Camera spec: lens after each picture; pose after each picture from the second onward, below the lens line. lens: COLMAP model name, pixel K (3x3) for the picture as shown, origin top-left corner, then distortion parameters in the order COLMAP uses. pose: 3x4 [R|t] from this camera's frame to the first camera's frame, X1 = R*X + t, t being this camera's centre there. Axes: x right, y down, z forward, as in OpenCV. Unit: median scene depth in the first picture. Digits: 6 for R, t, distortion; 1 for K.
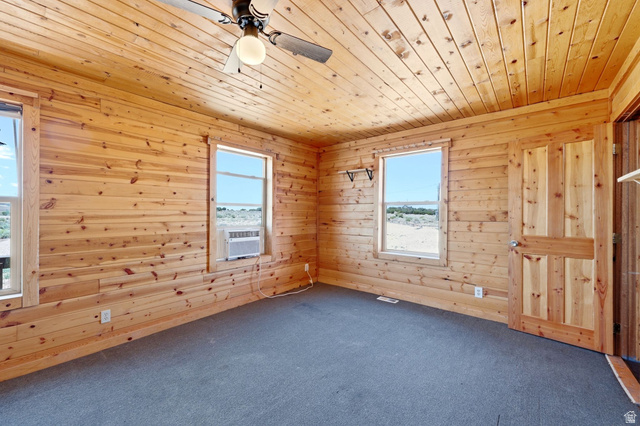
lens RADIAL K [[255.5, 0, 320.0], [0, 255.5, 213.0], [0, 0, 1]] dist [0.000929, -0.000049]
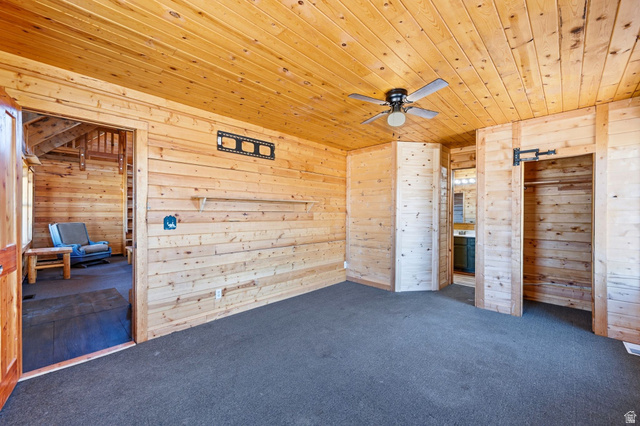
lens RADIAL K [[255.5, 0, 320.0], [0, 255.5, 213.0], [0, 0, 1]] dist [0.000929, -0.000049]
pose [[-0.998228, -0.006023, 0.059194, 0.064622], [-0.006292, 0.999971, -0.004355, -0.003534], [-0.059166, -0.004719, -0.998237, 1.390934]]
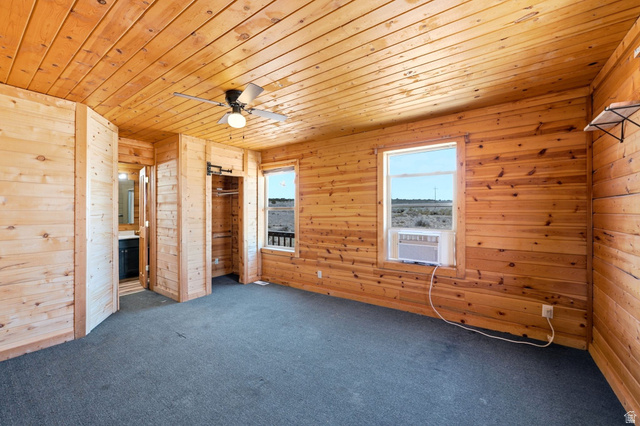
lens RADIAL K [[255.5, 0, 320.0], [0, 255.5, 213.0], [0, 0, 1]] dist [0.000929, -0.000049]
pose [[0.090367, 0.008764, -0.995870, 0.735695], [0.007051, 0.999931, 0.009440, -0.022990], [0.995884, -0.007875, 0.090299, 0.708926]]
